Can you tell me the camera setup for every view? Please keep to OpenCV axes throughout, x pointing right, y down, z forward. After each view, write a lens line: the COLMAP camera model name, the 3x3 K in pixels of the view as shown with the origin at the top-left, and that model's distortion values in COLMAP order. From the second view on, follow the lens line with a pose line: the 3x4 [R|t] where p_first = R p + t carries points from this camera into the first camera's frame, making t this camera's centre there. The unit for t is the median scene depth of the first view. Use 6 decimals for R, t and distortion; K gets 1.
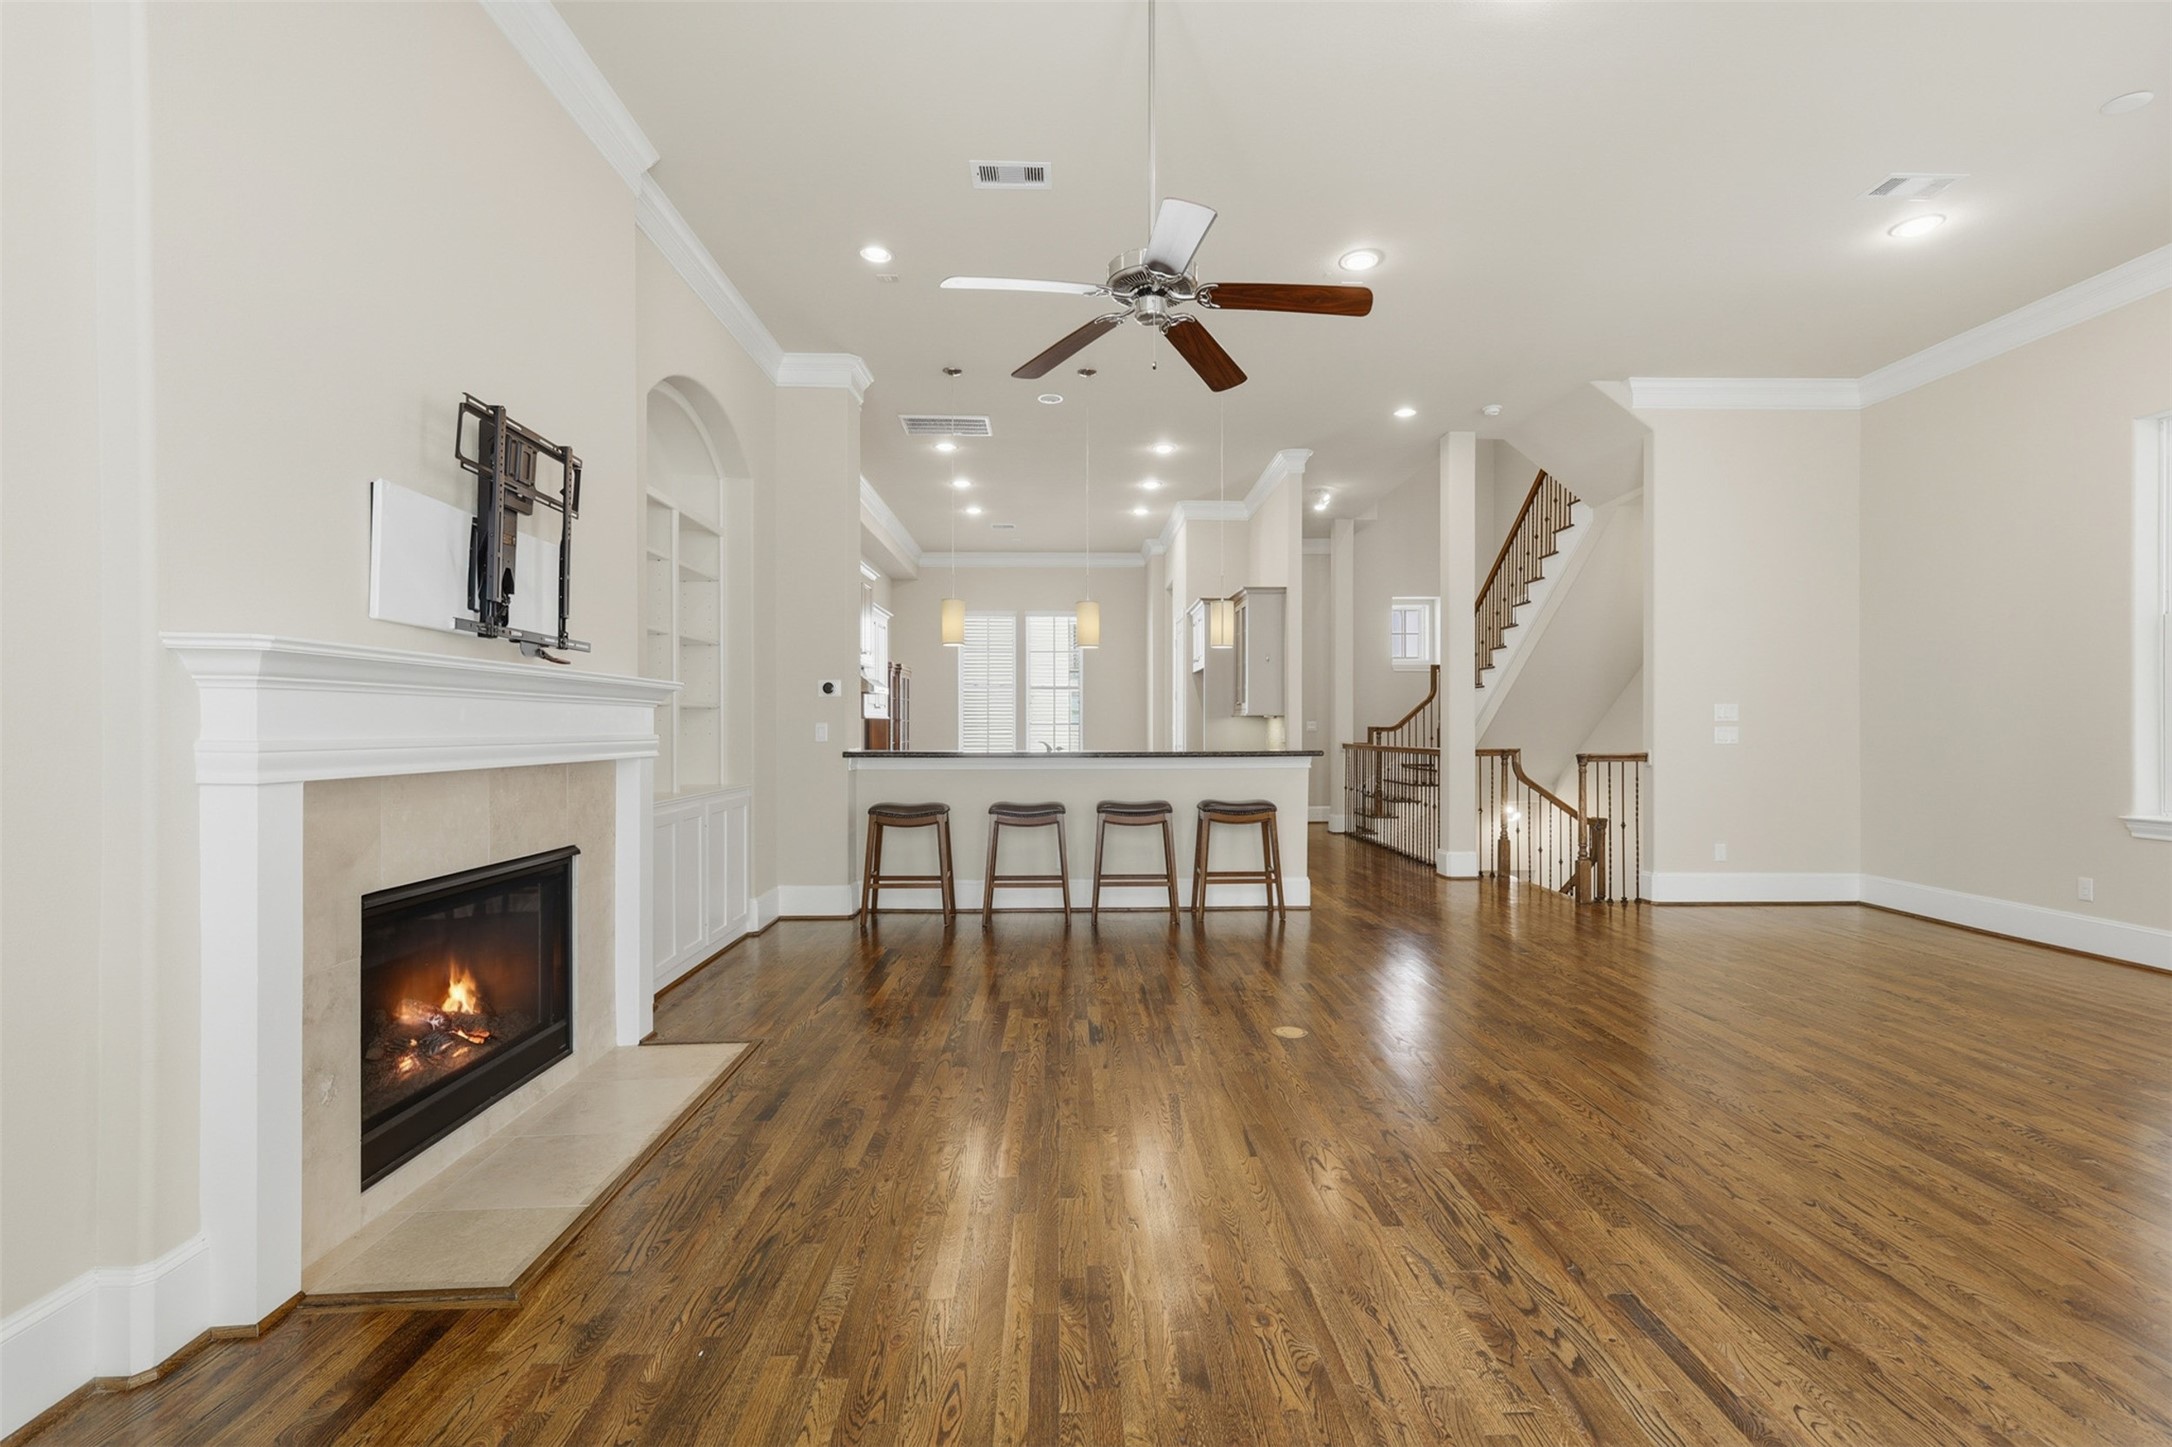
lens RADIAL K [[956.6, 0, 1090.1], [0, 956.6, 720.9], [0, 0, 1]] dist [0.009745, -0.000294]
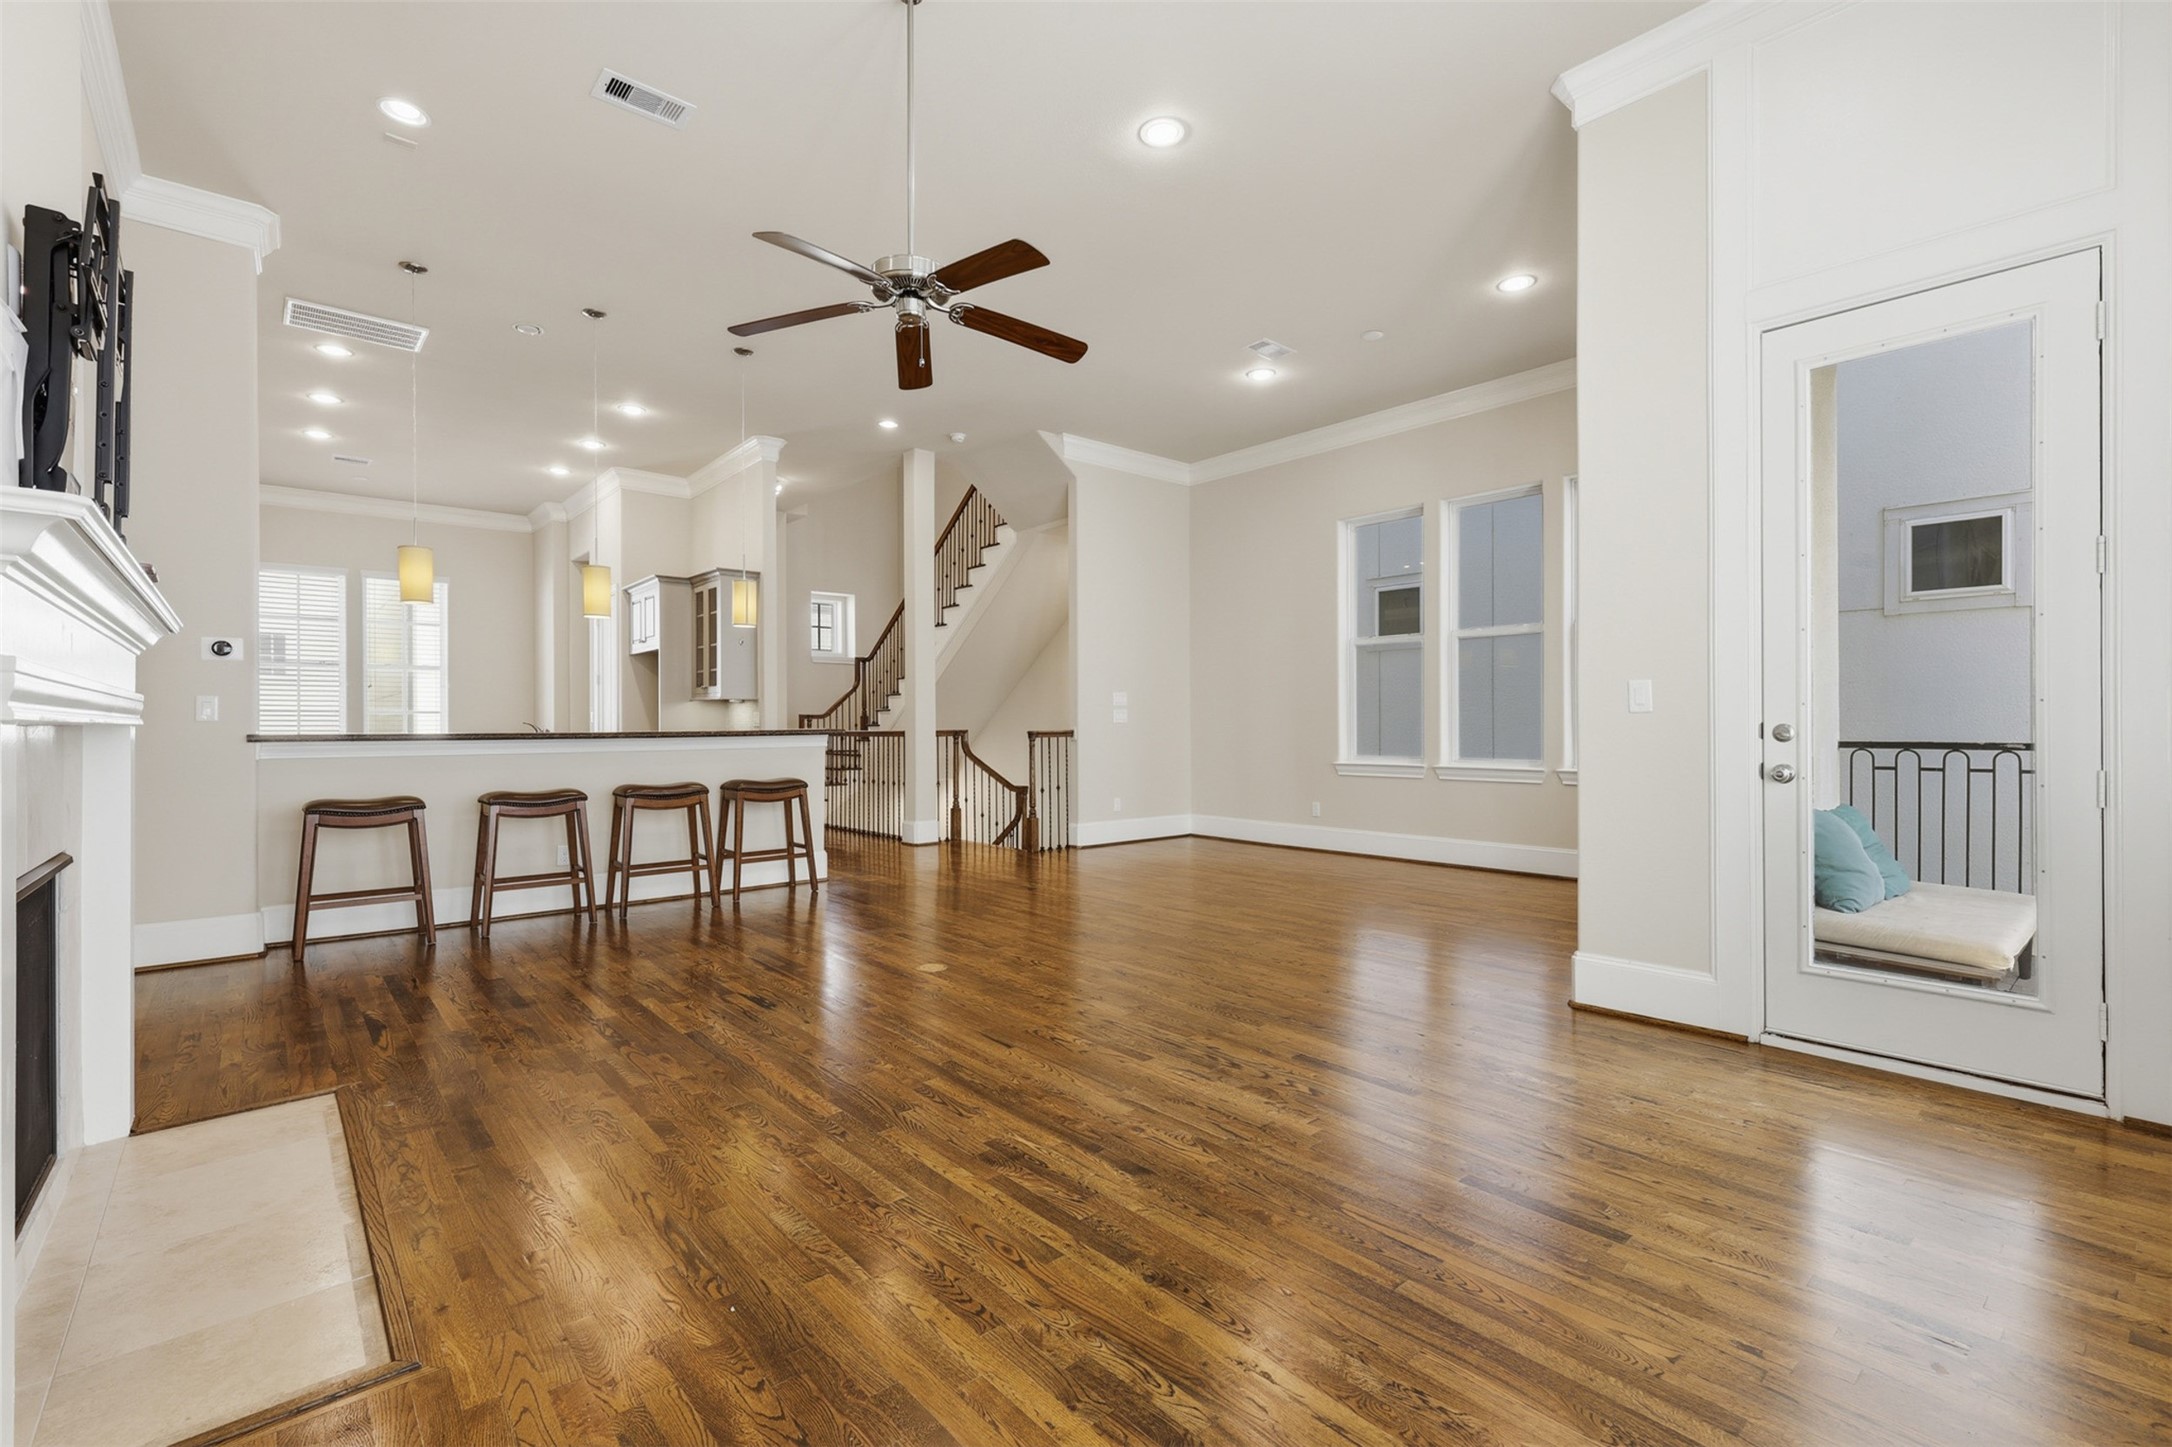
lens RADIAL K [[951.8, 0, 1081.8], [0, 951.8, 714.8], [0, 0, 1]] dist [0.010370, -0.000167]
pose [[0.779946, 0.002318, 0.625843, -0.204042], [-0.000009, 0.999993, -0.003692, 0.018082], [-0.625847, 0.002874, 0.779940, 0.008437]]
